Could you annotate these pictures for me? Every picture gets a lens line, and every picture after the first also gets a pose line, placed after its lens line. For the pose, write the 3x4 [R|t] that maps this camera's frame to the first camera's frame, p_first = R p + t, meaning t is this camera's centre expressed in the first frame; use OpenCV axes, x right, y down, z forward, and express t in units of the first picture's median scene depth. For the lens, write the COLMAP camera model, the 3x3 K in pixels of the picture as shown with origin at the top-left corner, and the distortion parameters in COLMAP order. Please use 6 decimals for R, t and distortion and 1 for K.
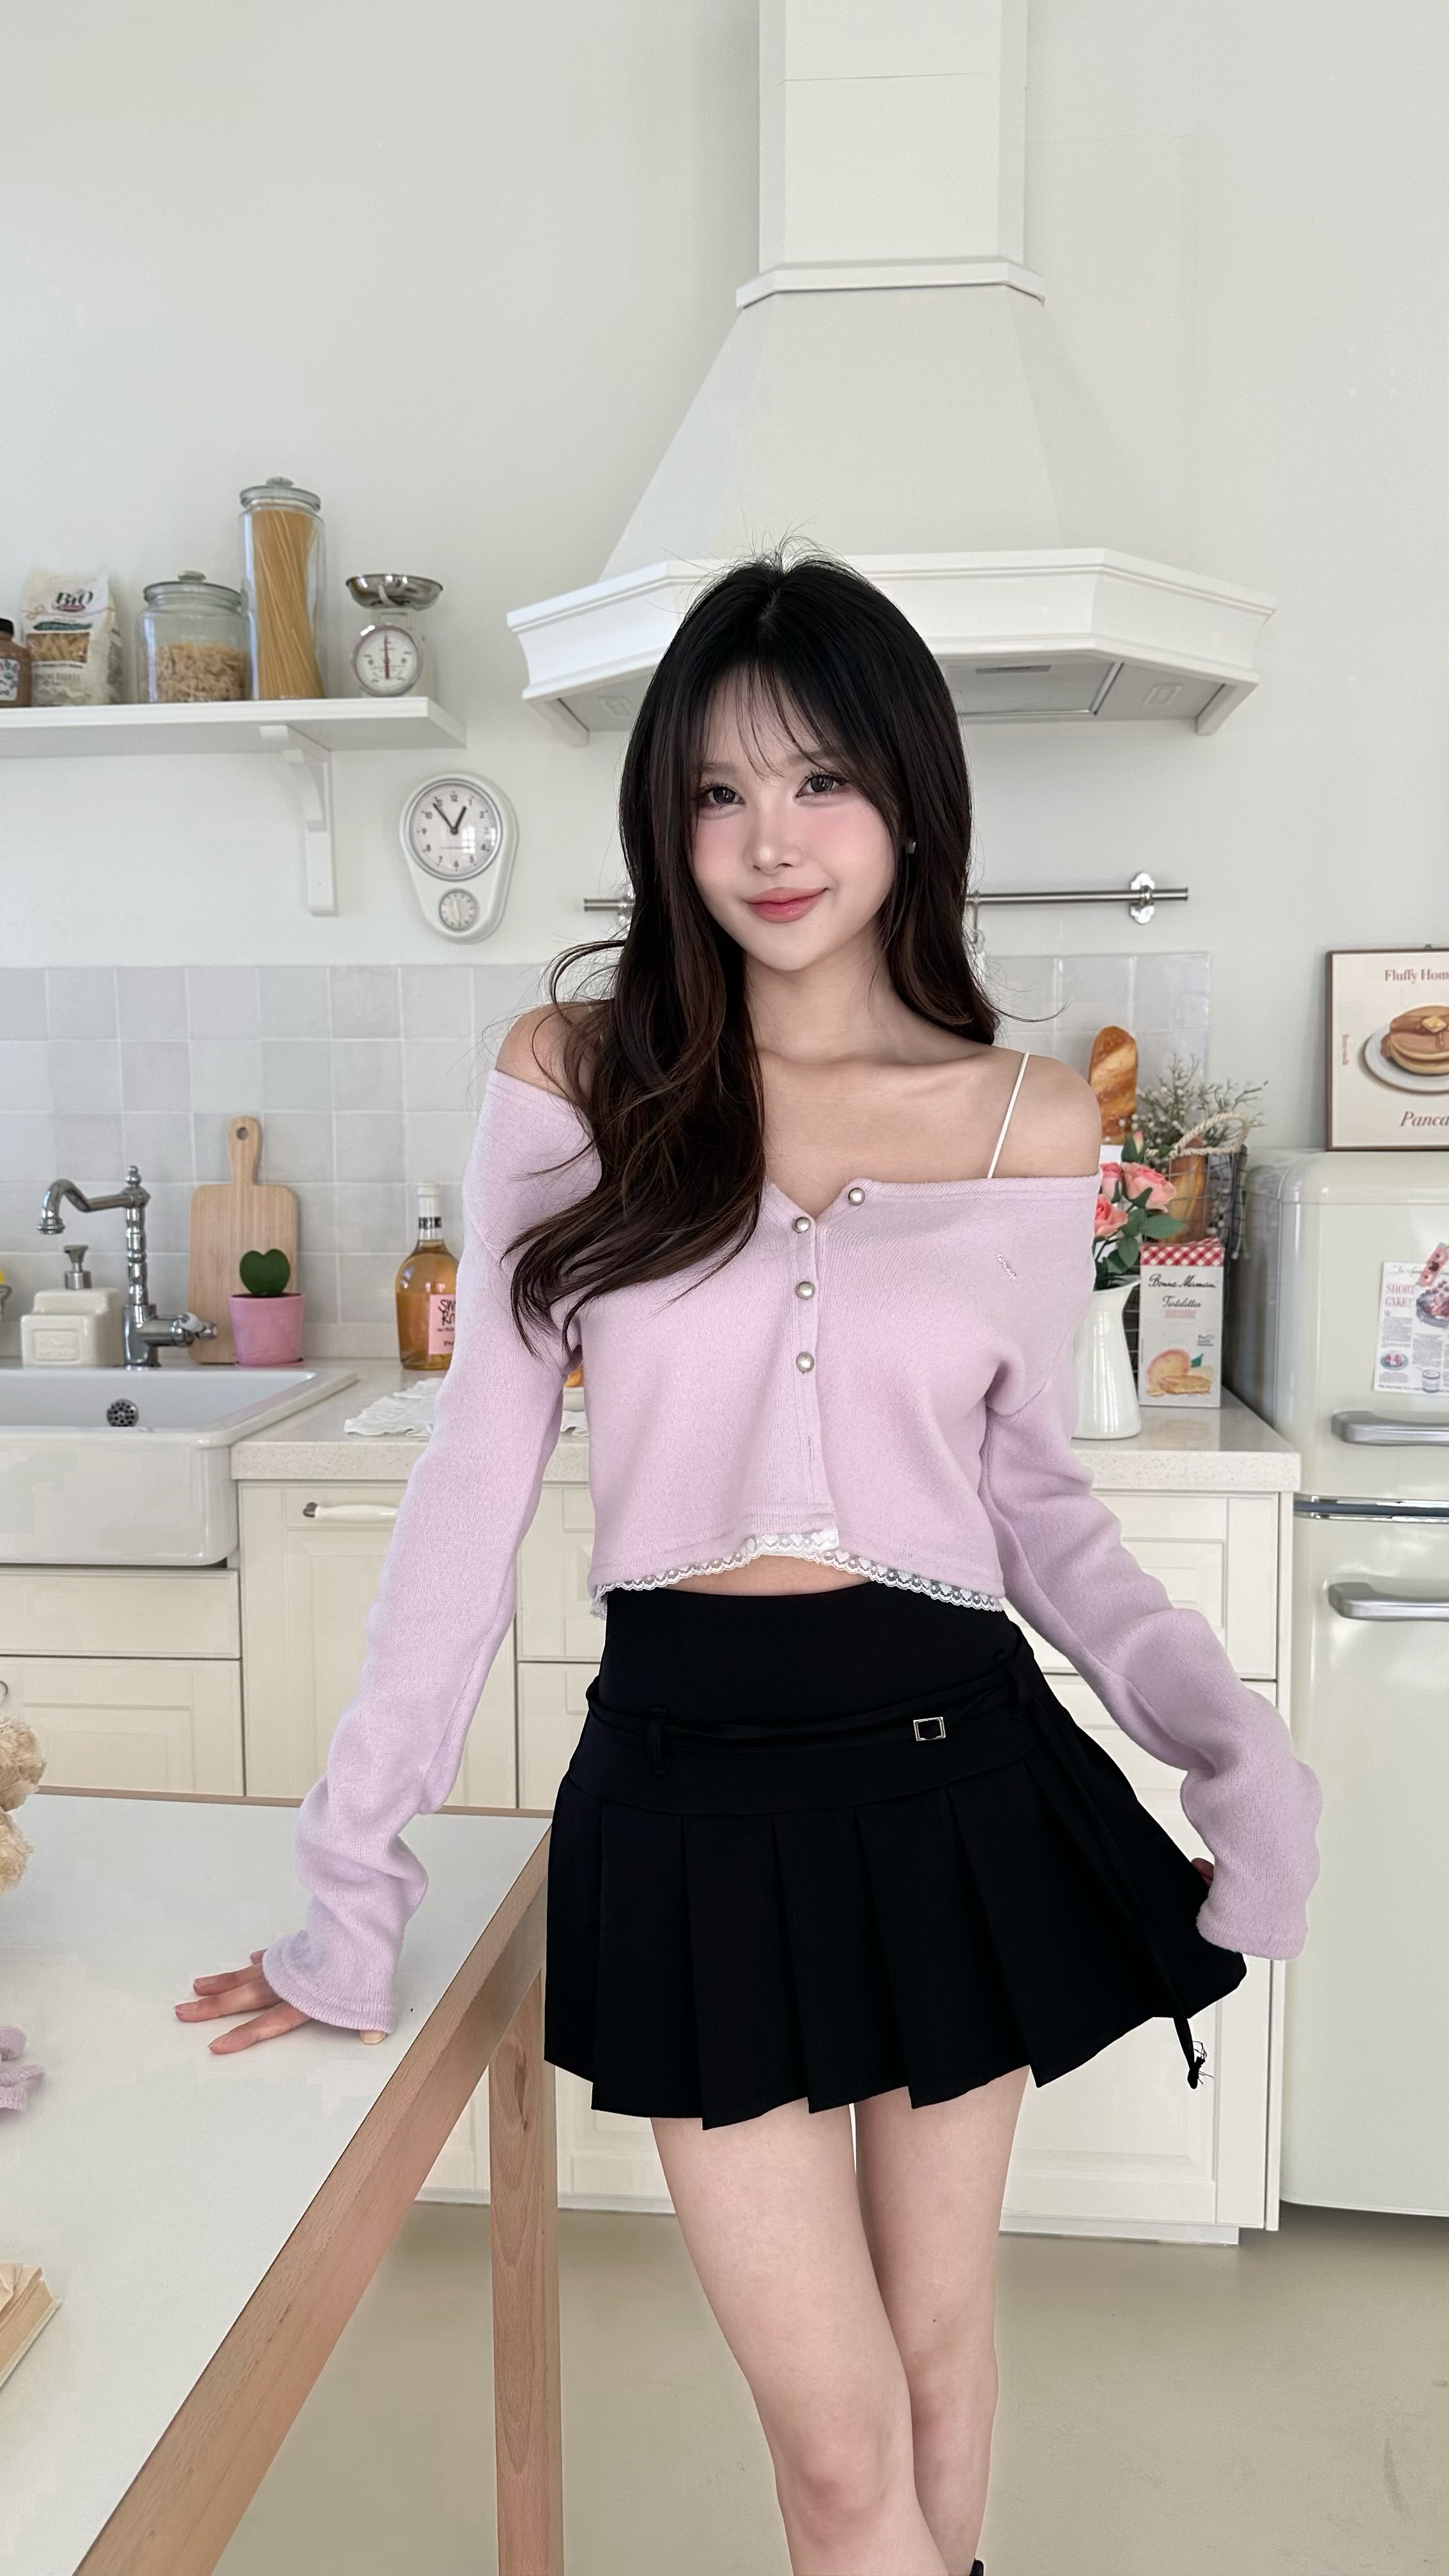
lens RADIAL K [[1830.9, 0, 720.7], [0, 1830.9, 1297.9], [0, 0, 1]] dist [0.079459, -0.079721]
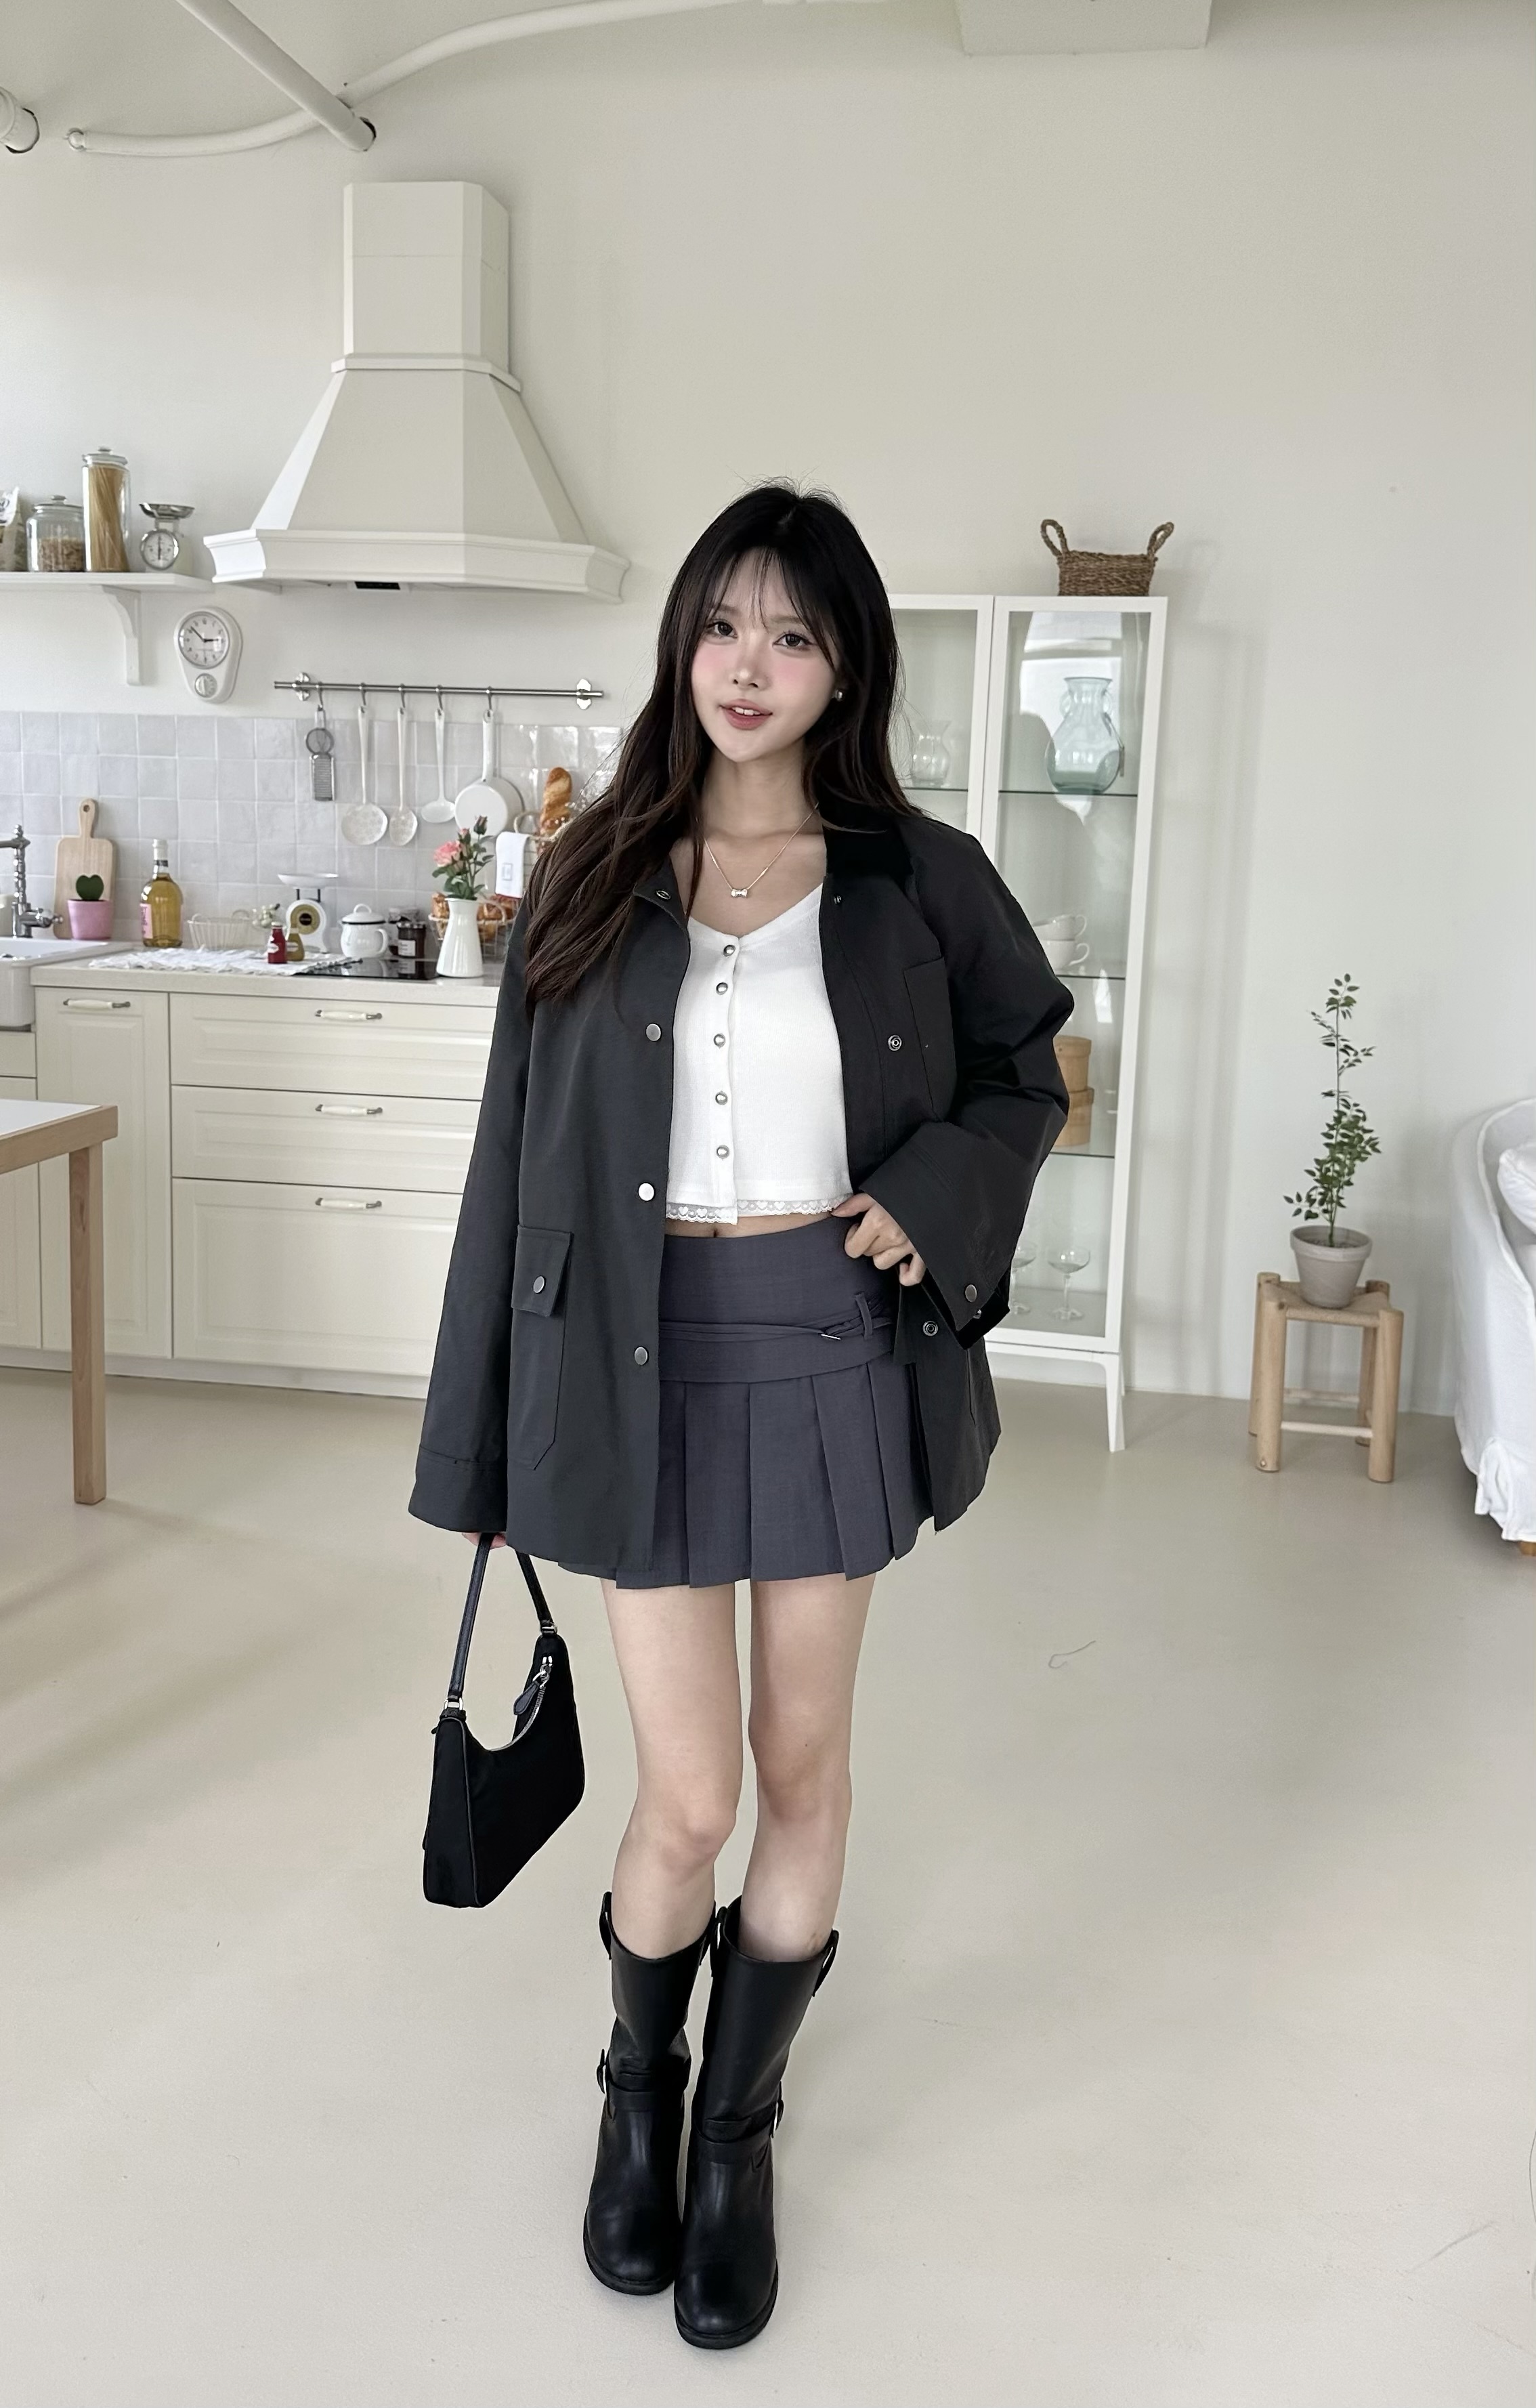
lens RADIAL K [[1938.6, 0, 759.5], [0, 1938.6, 1036.8], [0, 0, 1]] dist [0.101685, -0.129493]
pose [[0.996142, 0.042009, -0.077050, 0.562789], [-0.039948, 0.998807, 0.028100, 0.052373], [0.078139, -0.024914, 0.996631, -0.864301]]
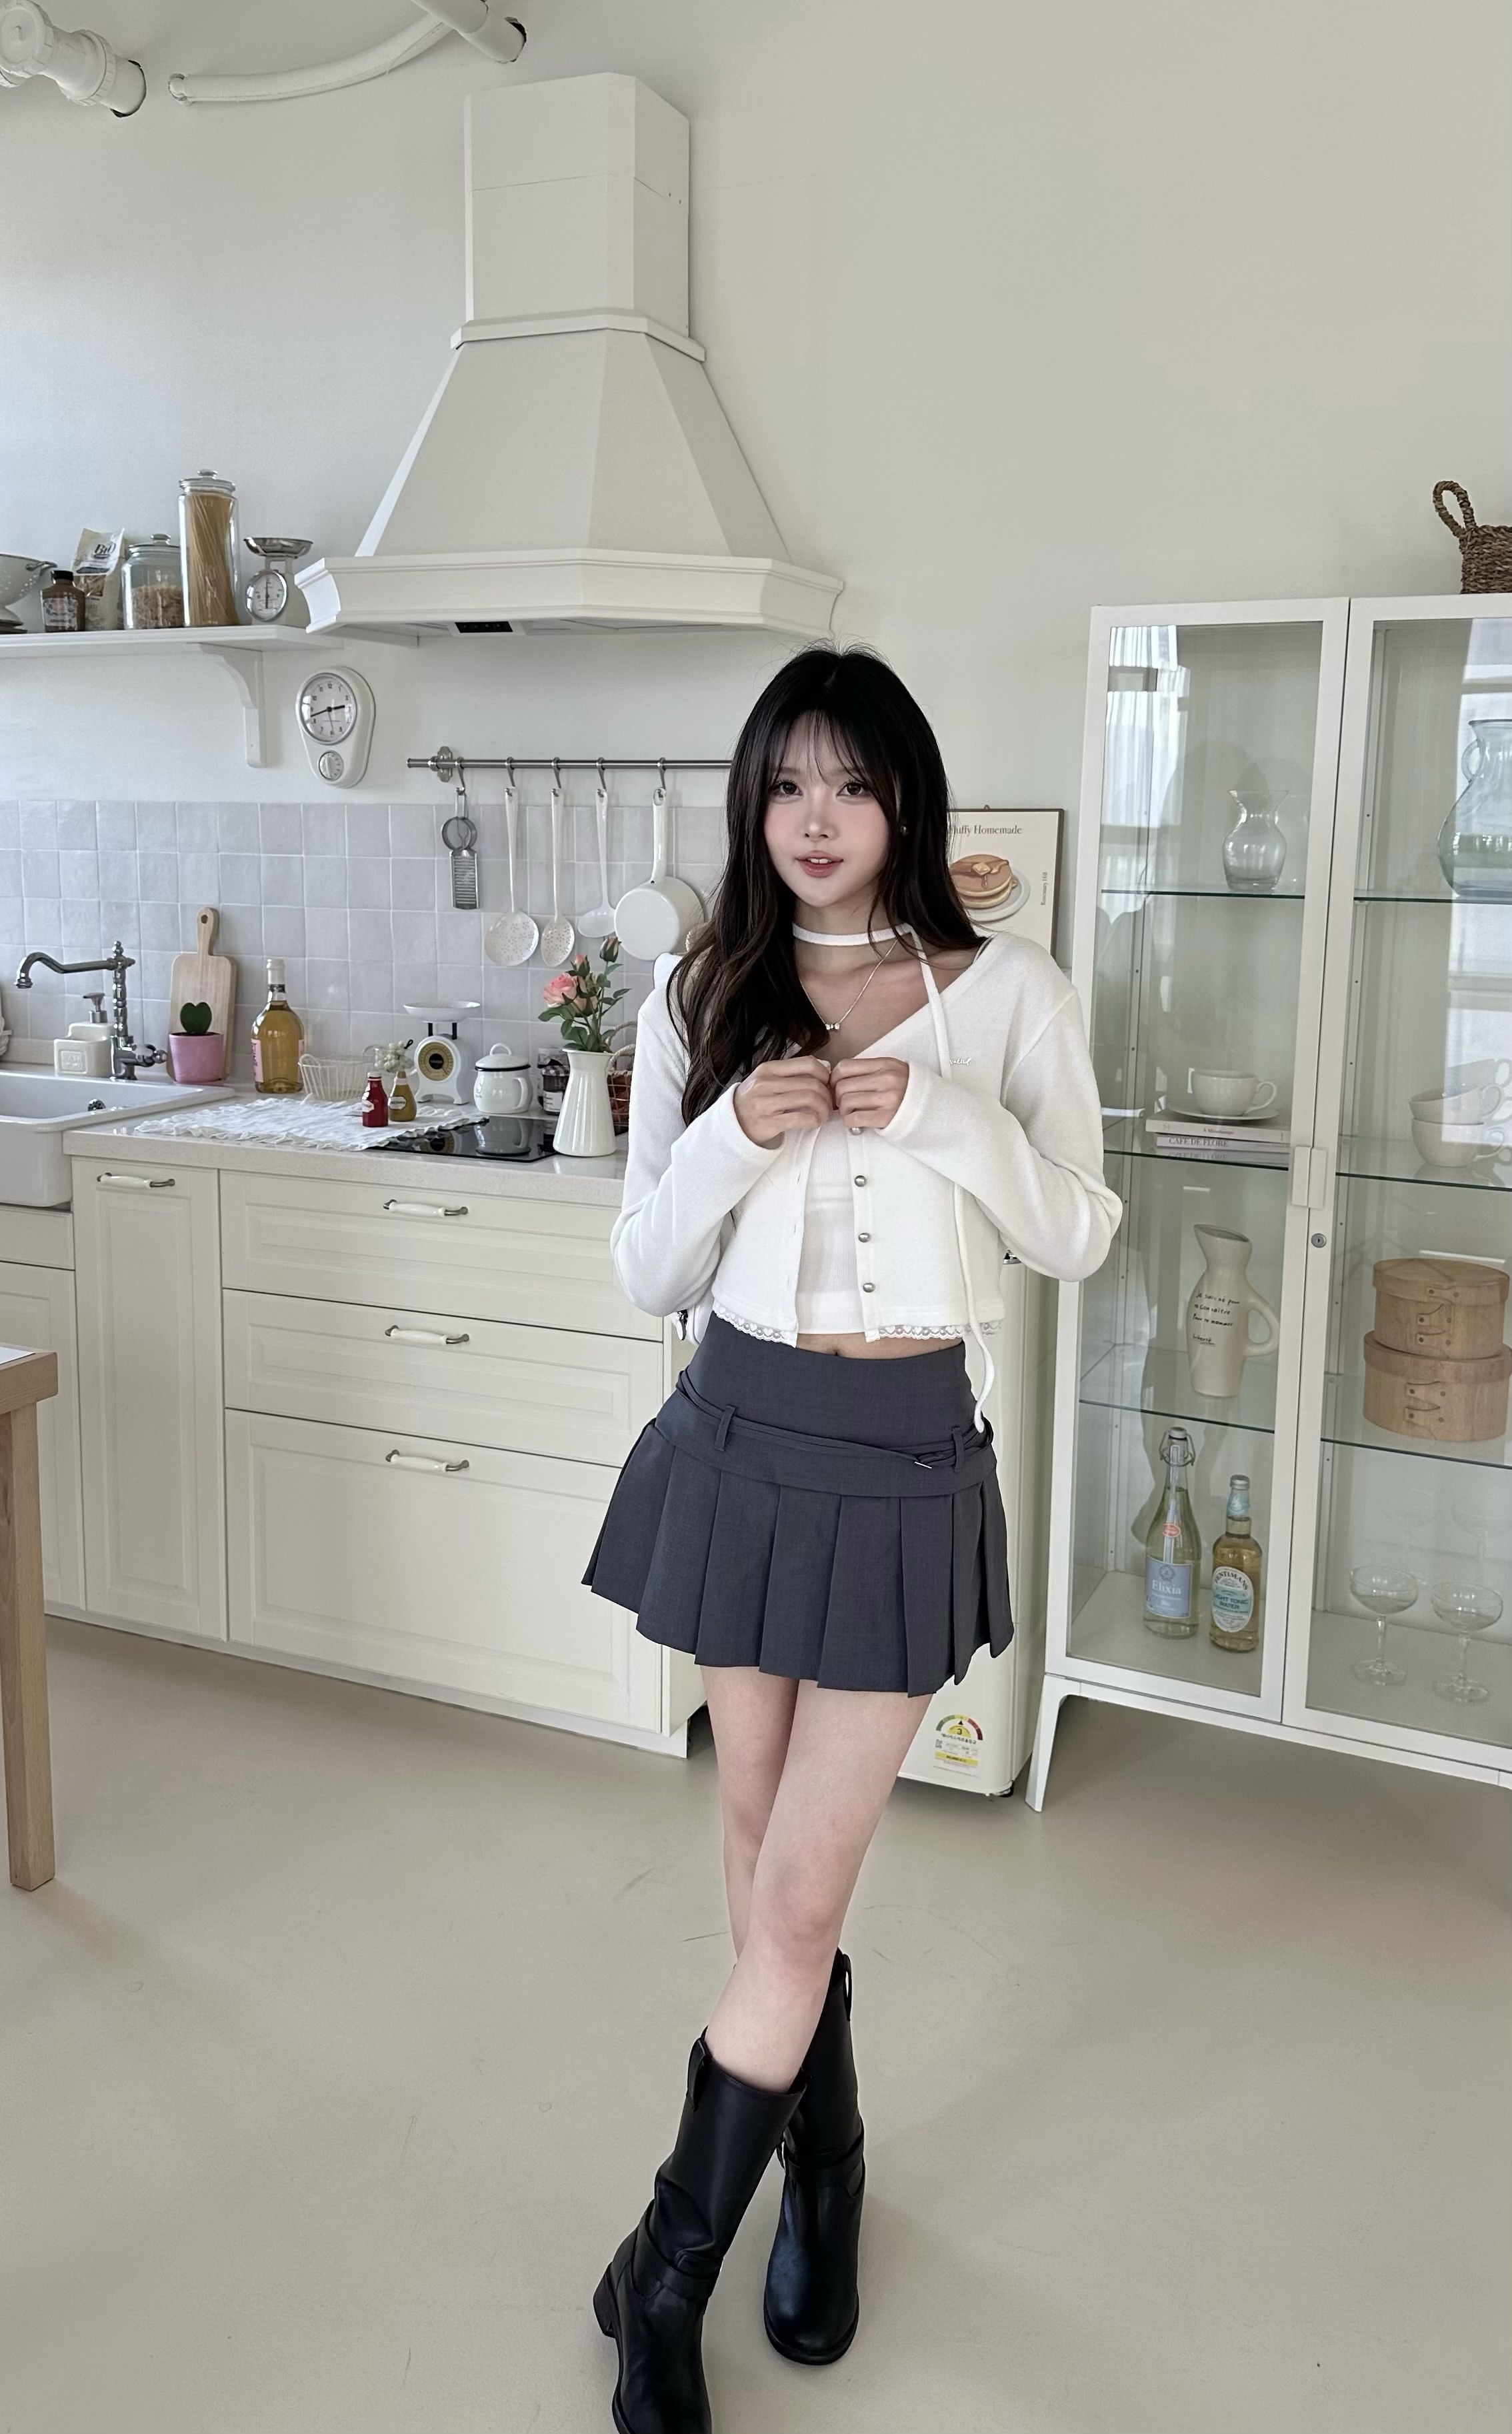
lens RADIAL K [[1823.7, 0, 791.1], [0, 1823.7, 1062.0], [0, 0, 1]] dist [0.081698, -0.072265]
pose [[0.953488, 0.055266, -0.296322, 0.639933], [-0.049264, 0.998402, 0.027691, -0.043196], [0.297379, -0.011805, 0.954686, -0.243650]]
